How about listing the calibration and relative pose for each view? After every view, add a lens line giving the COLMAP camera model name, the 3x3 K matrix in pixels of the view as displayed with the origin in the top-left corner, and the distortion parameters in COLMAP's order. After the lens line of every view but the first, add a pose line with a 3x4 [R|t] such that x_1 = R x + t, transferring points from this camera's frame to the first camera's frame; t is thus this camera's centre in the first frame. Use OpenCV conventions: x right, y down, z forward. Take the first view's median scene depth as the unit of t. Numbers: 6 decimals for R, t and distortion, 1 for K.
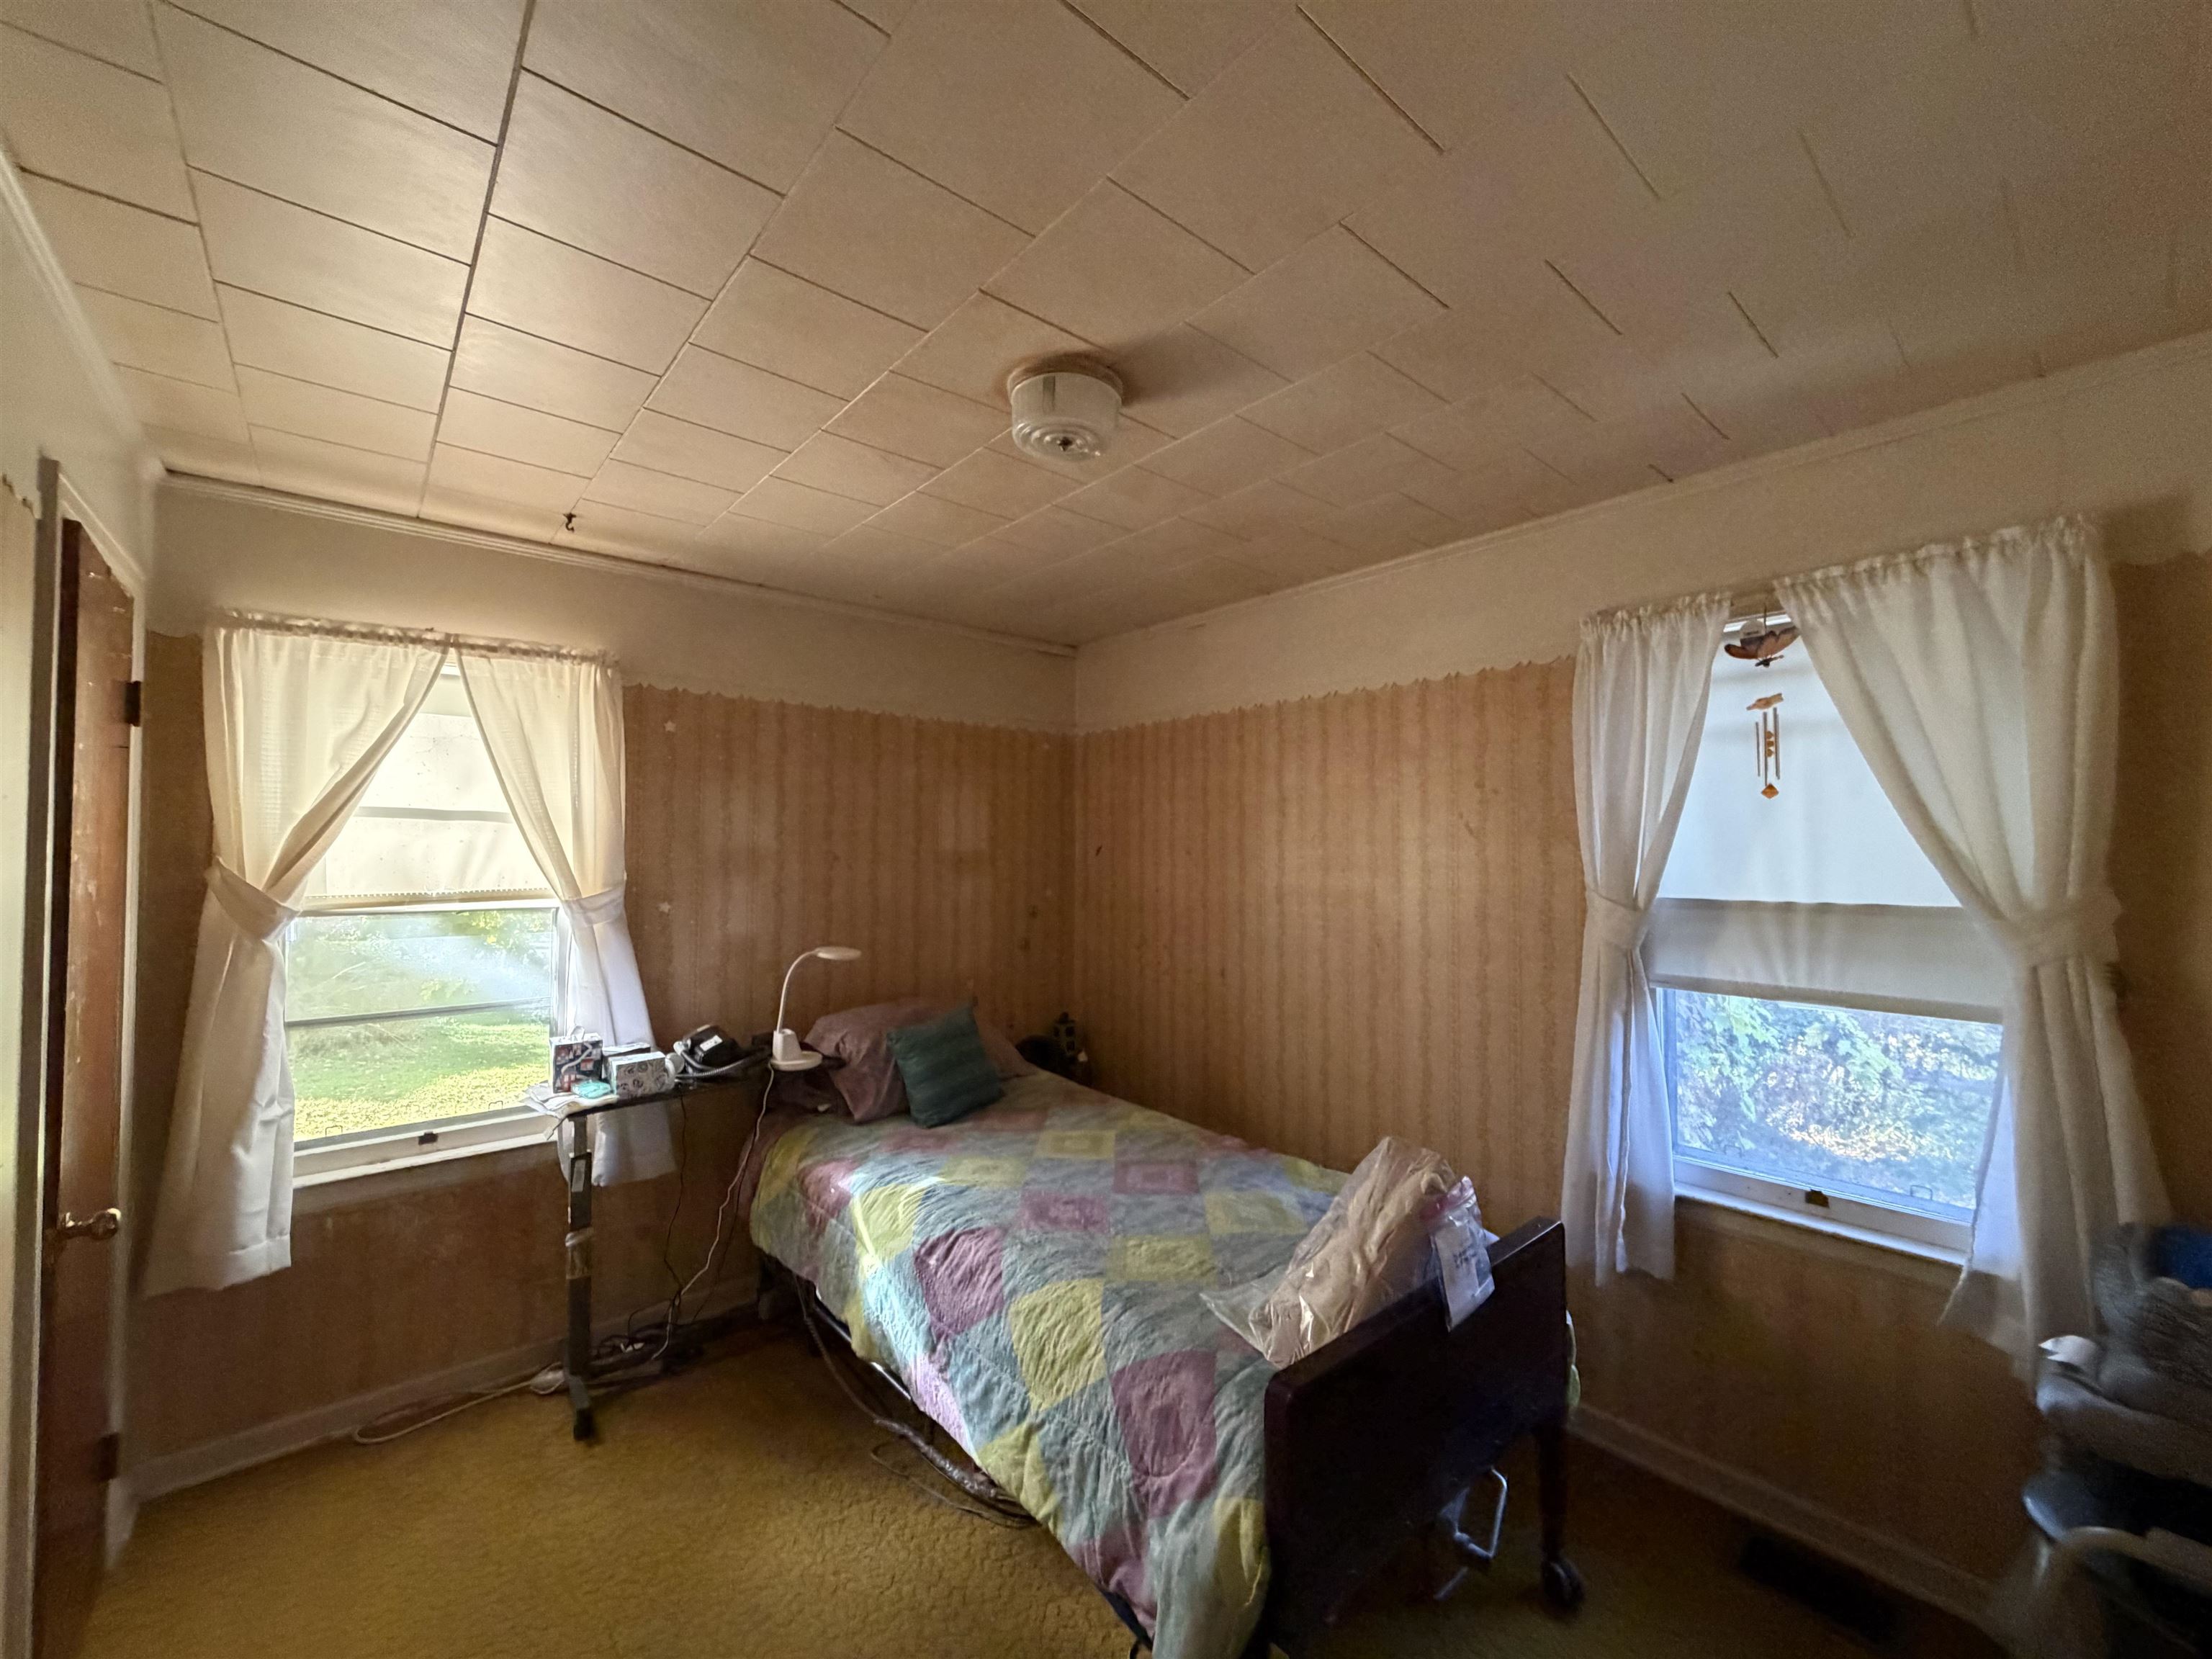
lens RADIAL K [[878.0, 0, 1102.5], [0, 878.0, 833.5], [0, 0, 1]] dist [-0.003849, 0.000667]
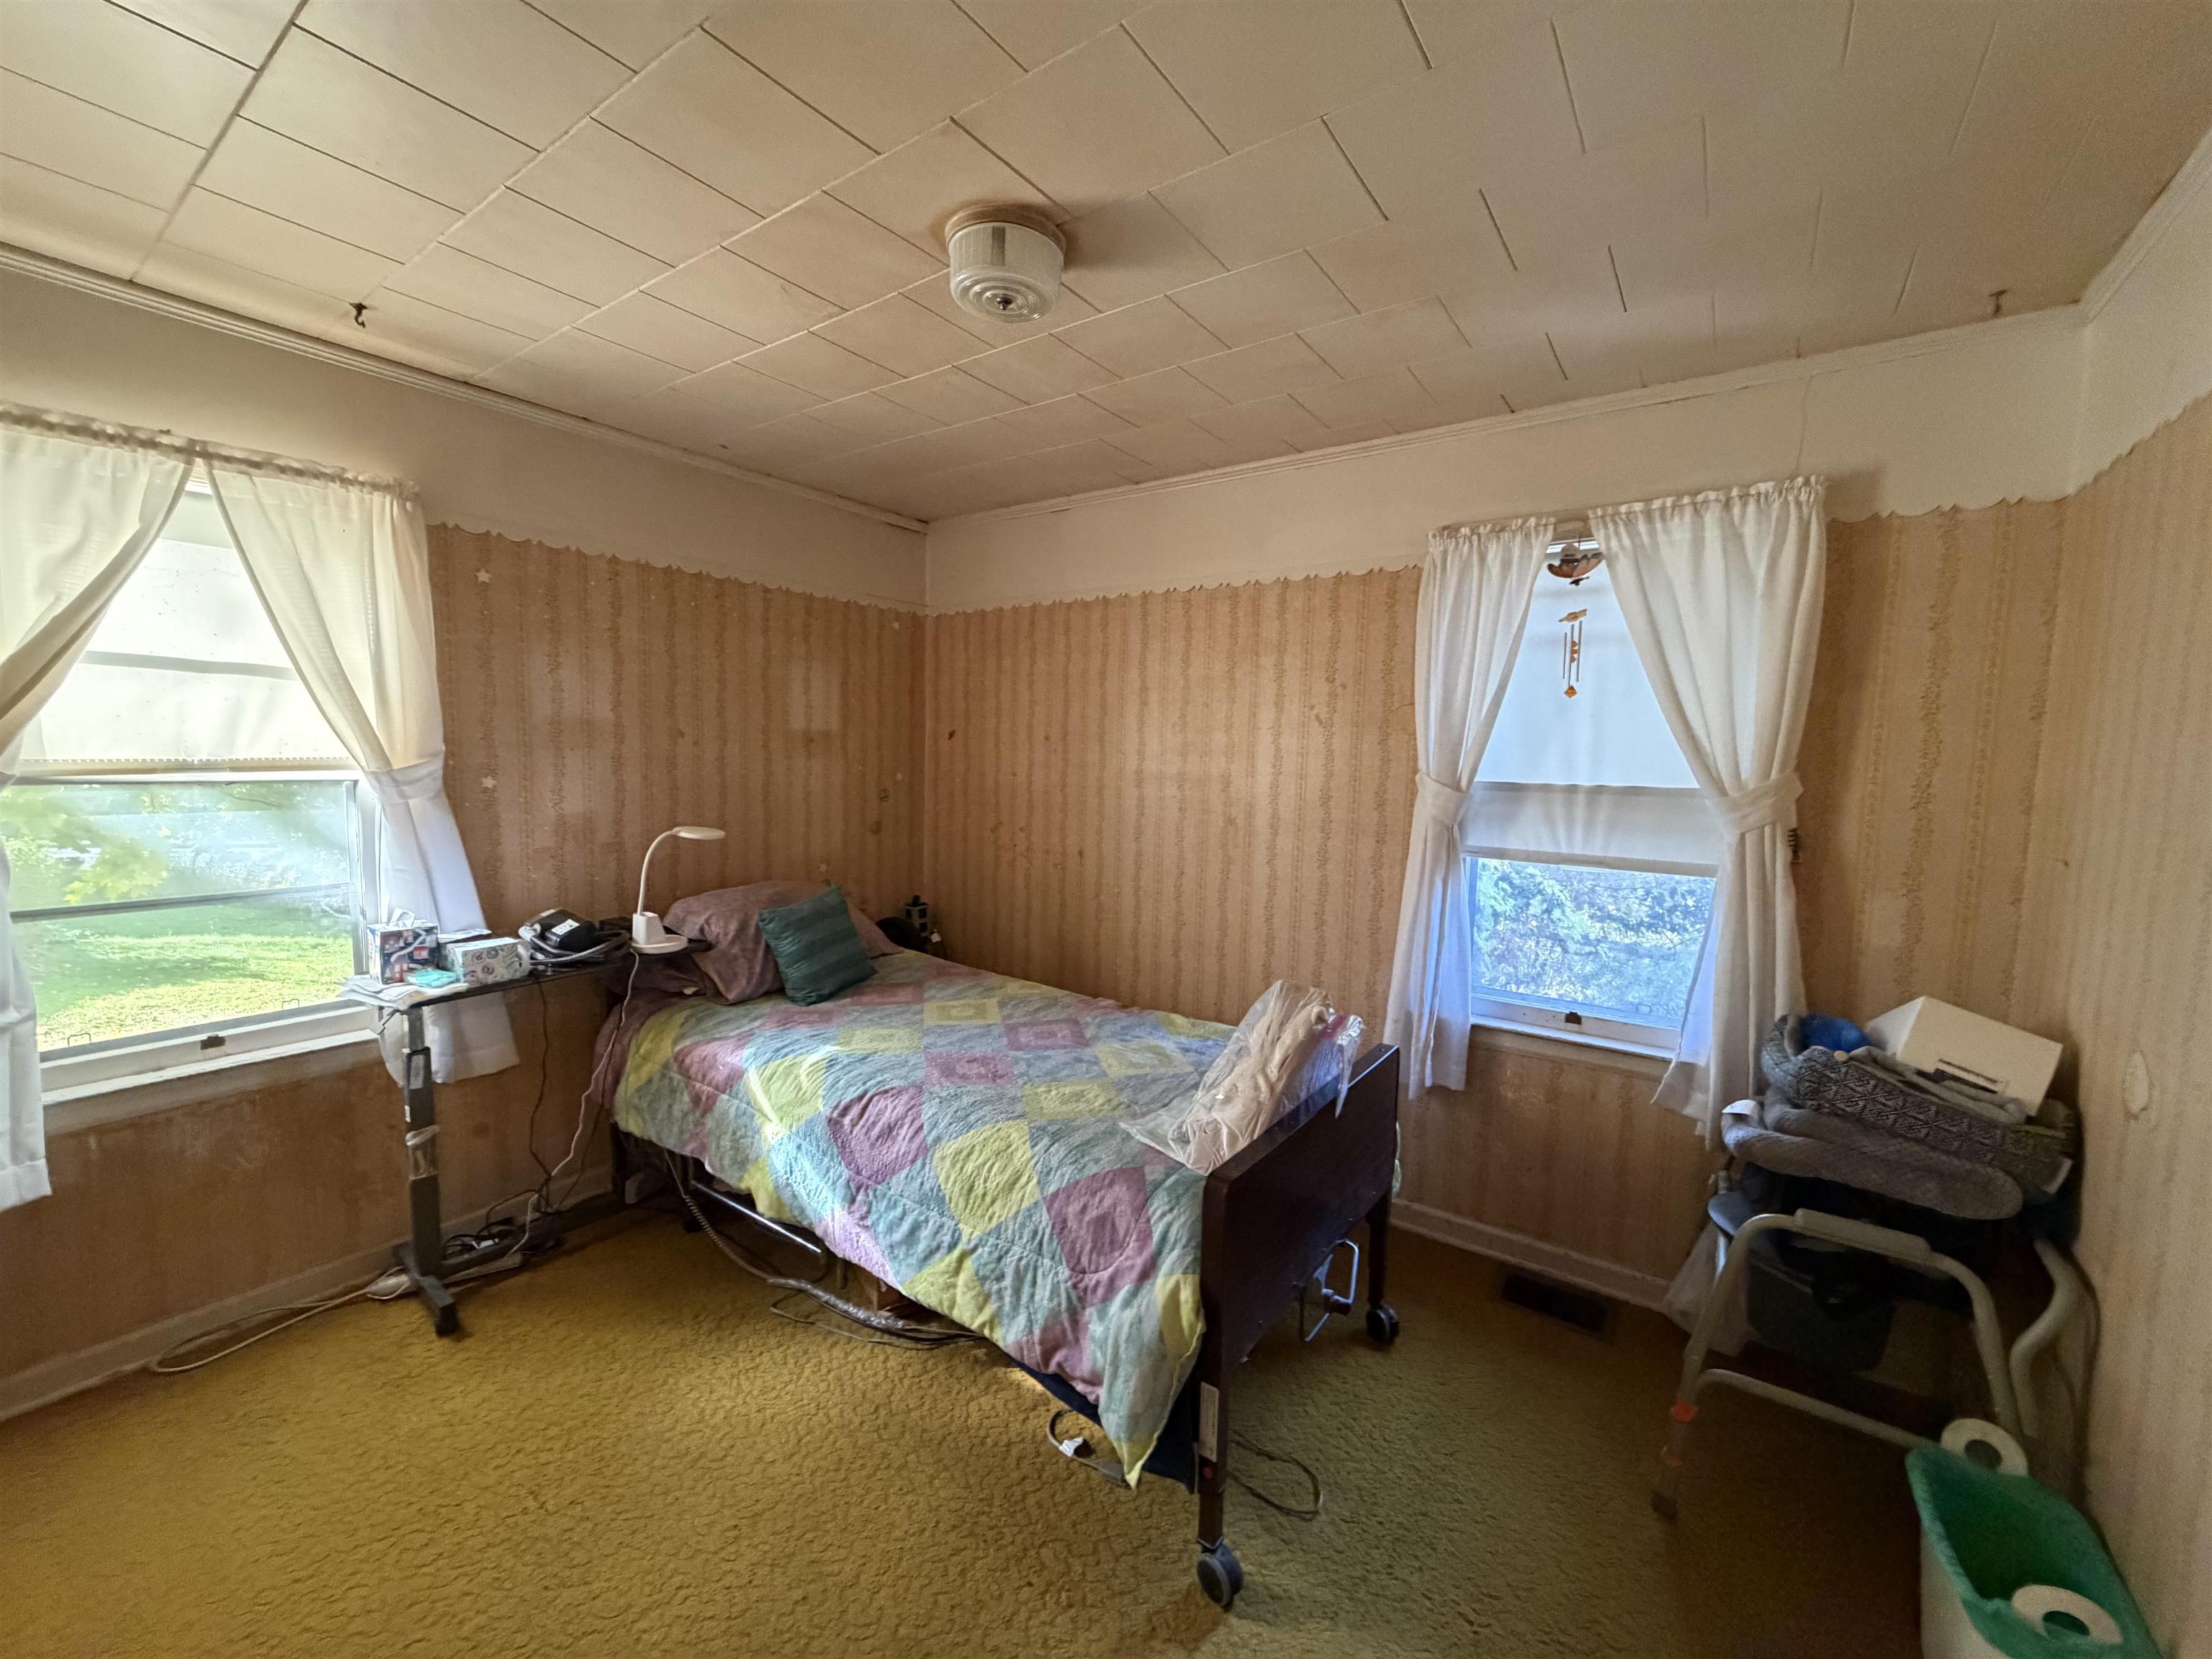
lens RADIAL K [[878.0, 0, 1100.7], [0, 878.0, 833.4], [0, 0, 1]] dist [-0.003849, 0.000667]
pose [[0.971143, -0.001665, 0.238491, -0.125185], [-0.026420, 0.993070, 0.114516, 0.019756], [-0.237029, -0.117513, 0.964369, -0.024301]]
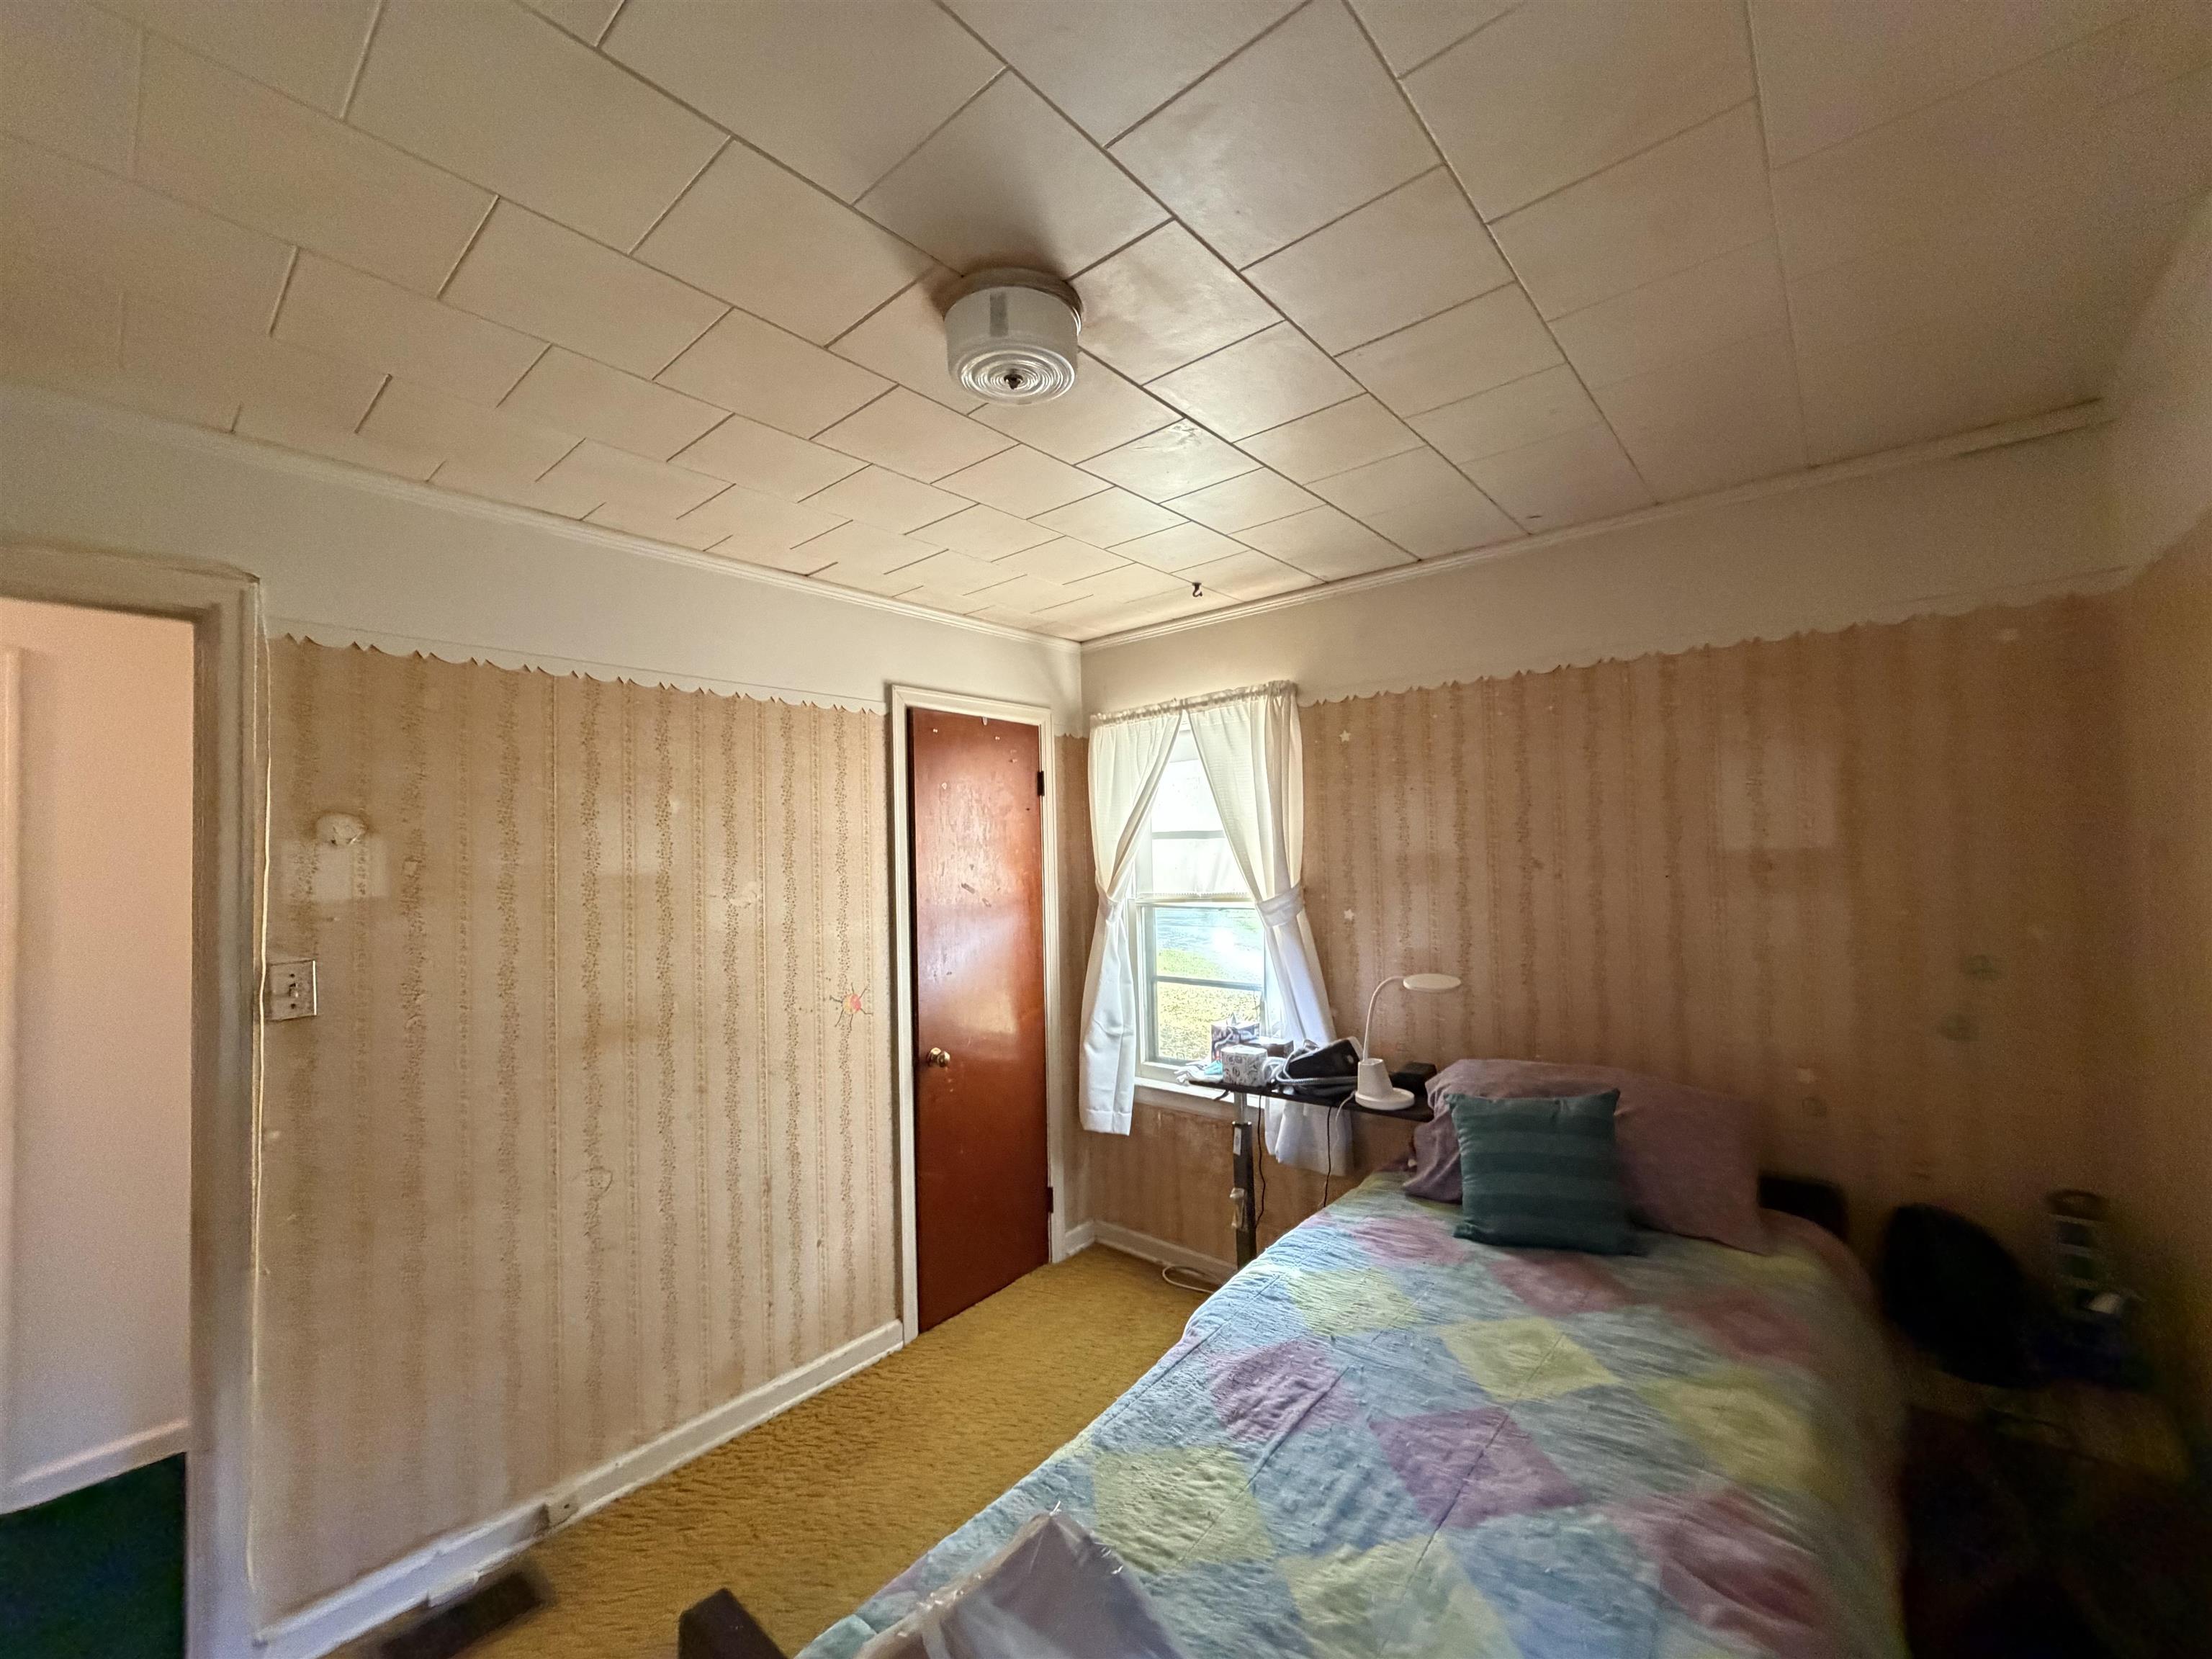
lens RADIAL K [[878.0, 0, 1102.4], [0, 878.0, 828.6], [0, 0, 1]] dist [-0.003849, 0.000667]
pose [[0.146340, -0.039565, -0.988443, 0.560036], [0.042777, 0.998518, -0.033636, 0.008157], [0.988309, -0.037360, 0.147815, 0.687352]]
